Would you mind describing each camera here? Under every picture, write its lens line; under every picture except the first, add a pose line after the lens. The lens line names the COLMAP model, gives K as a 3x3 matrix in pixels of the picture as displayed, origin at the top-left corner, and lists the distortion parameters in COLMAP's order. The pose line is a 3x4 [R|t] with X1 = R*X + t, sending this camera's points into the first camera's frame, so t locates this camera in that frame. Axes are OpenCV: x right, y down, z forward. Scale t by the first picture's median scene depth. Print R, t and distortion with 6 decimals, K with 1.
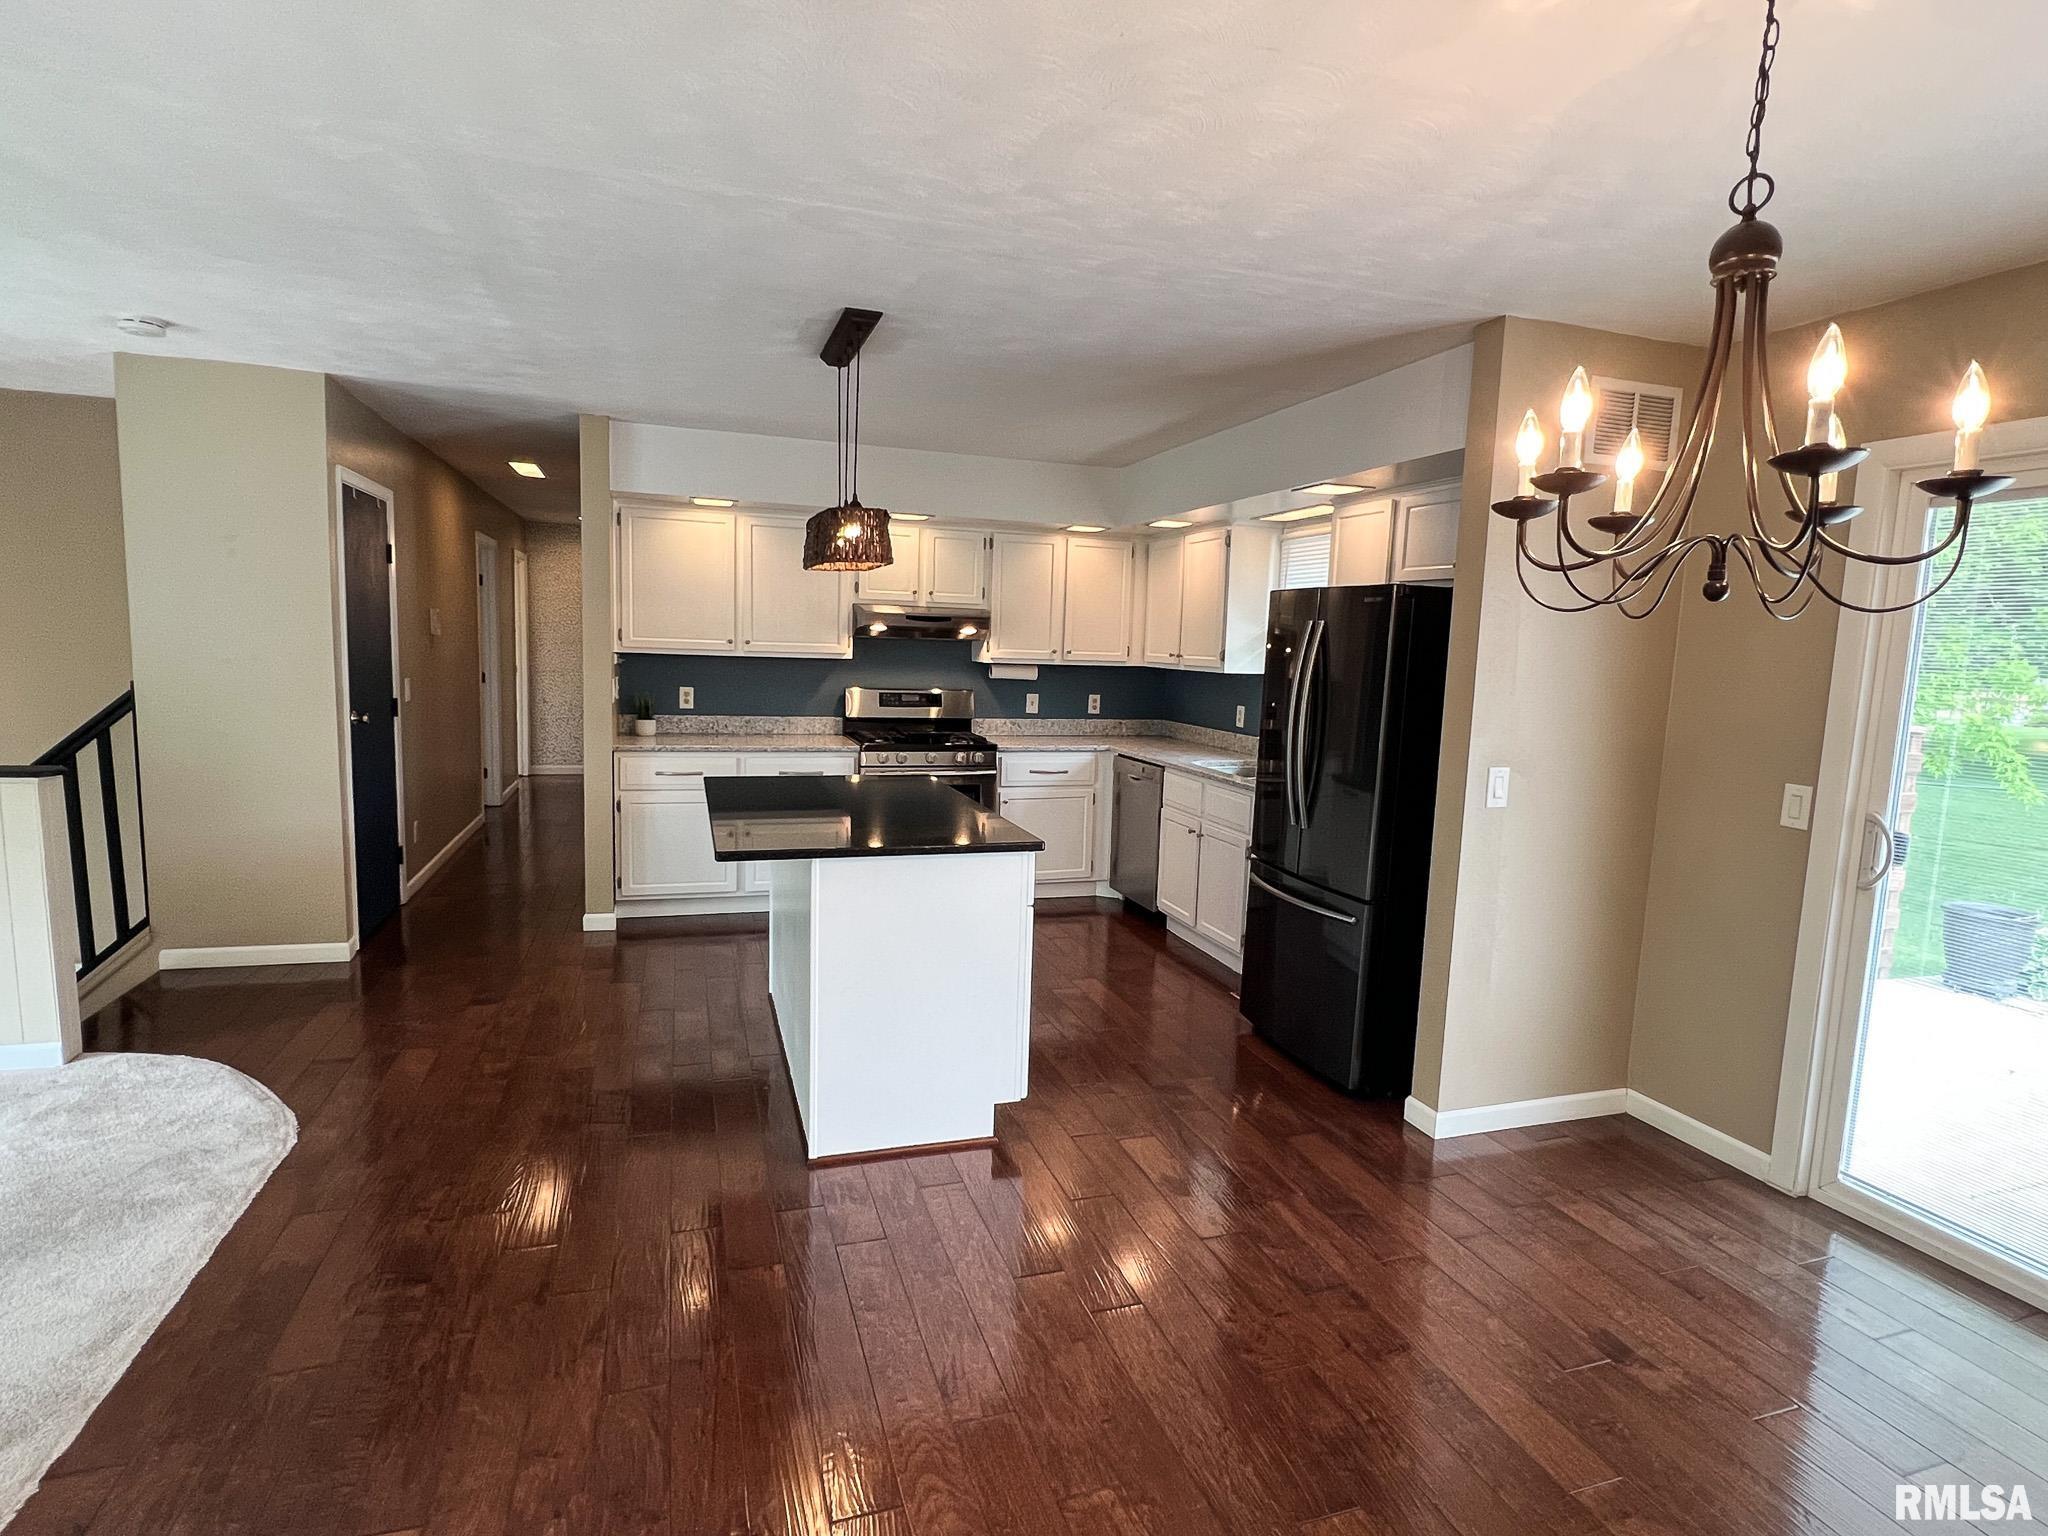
lens RADIAL K [[1066.4, 0, 1029.9], [0, 1066.4, 773.1], [0, 0, 1]] dist [-0.001073, -0.000421]
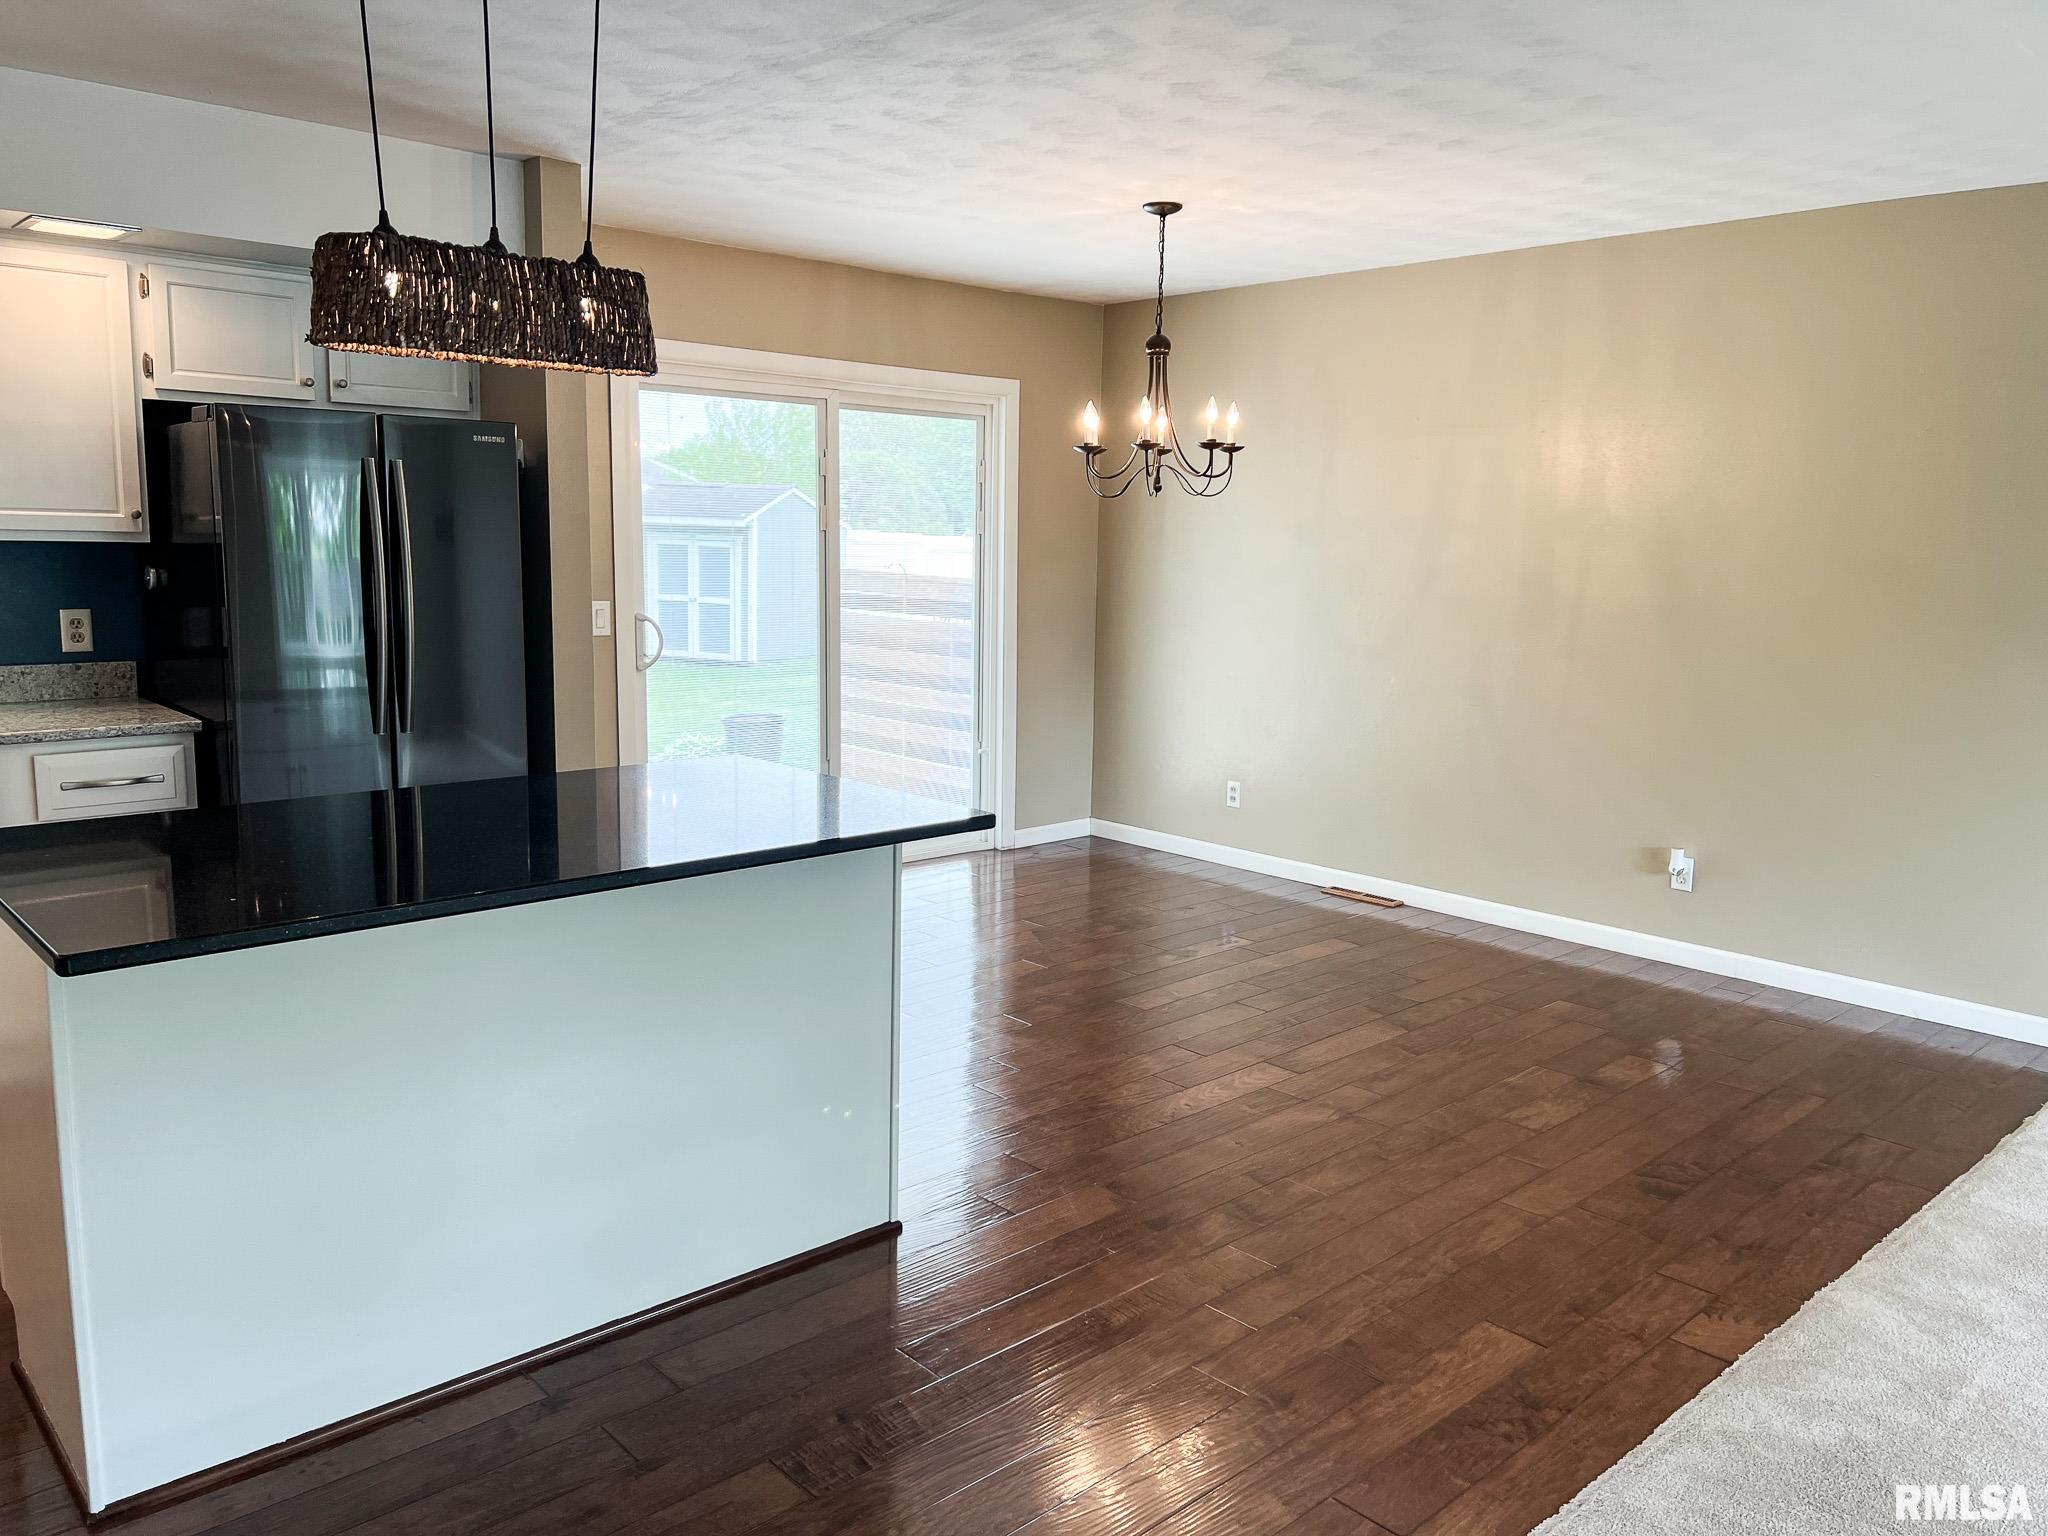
lens RADIAL K [[1528.1, 0, 1023.8], [0, 1528.1, 750.6], [0, 0, 1]] dist [0.009635, -0.000222]
pose [[-0.416180, -0.172783, 0.892715, -0.574268], [0.079748, 0.971061, 0.225125, -0.093130], [-0.905778, 0.164885, -0.390357, 0.650671]]
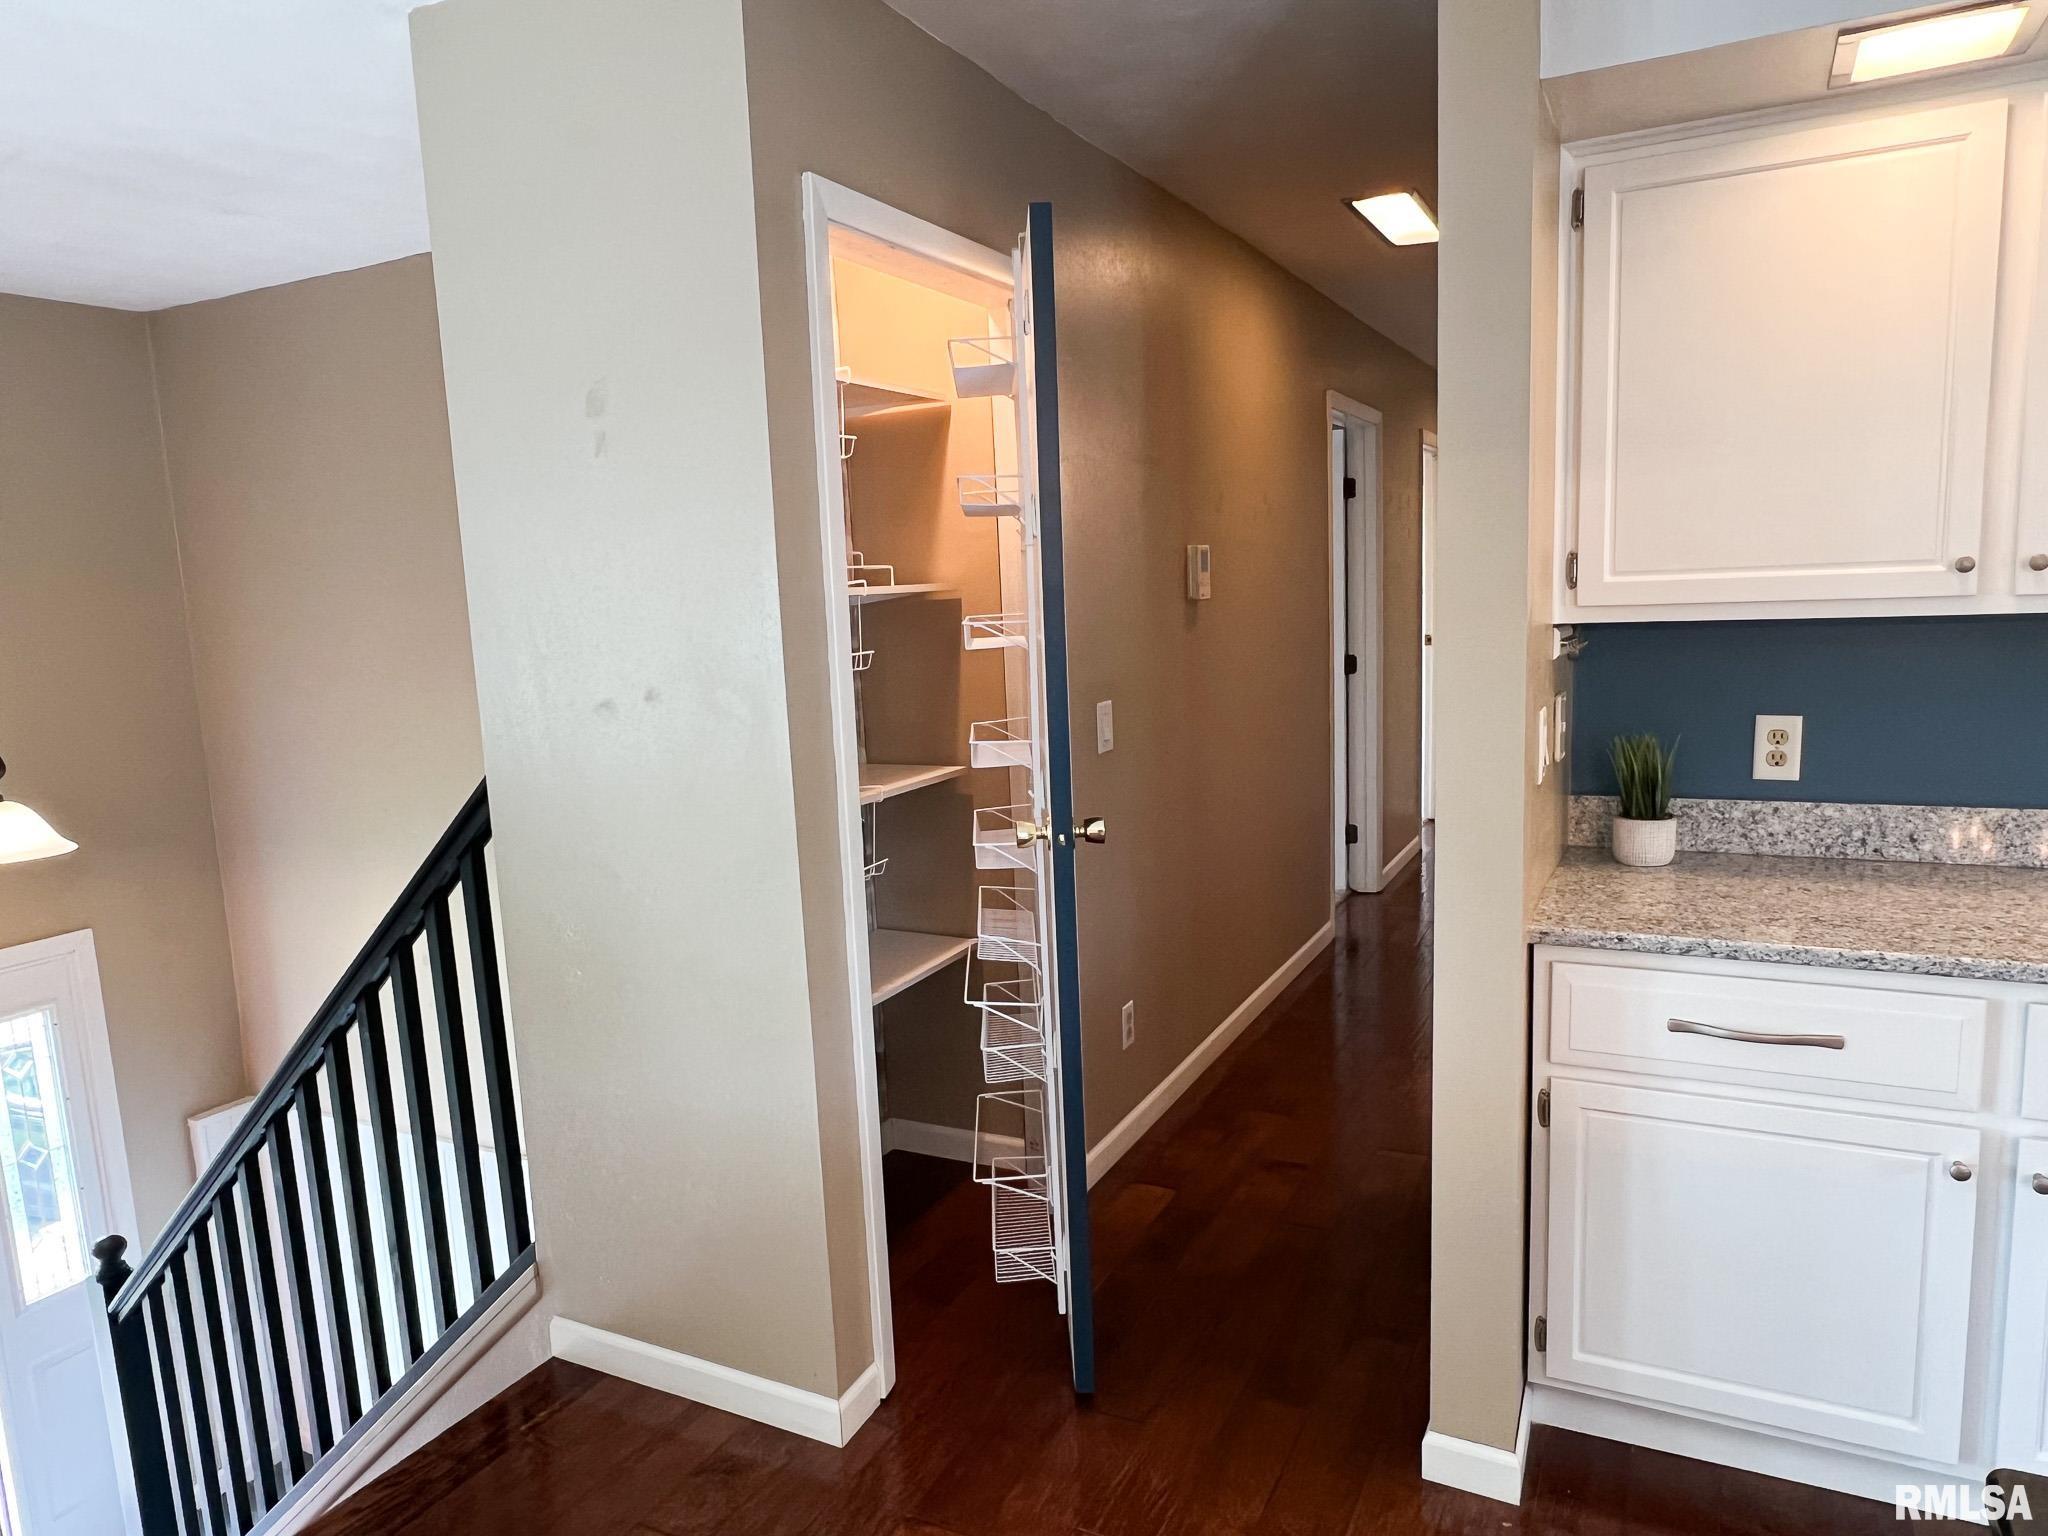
lens RADIAL K [[1333.8, 0, 1015.3], [0, 1333.8, 782.0], [0, 0, 1]] dist [0.002228, 0.000133]
pose [[0.697942, 0.038646, -0.715111, -0.192216], [-0.018902, 0.999189, 0.035550, -0.070593], [0.715905, -0.011295, 0.698107, 0.546431]]
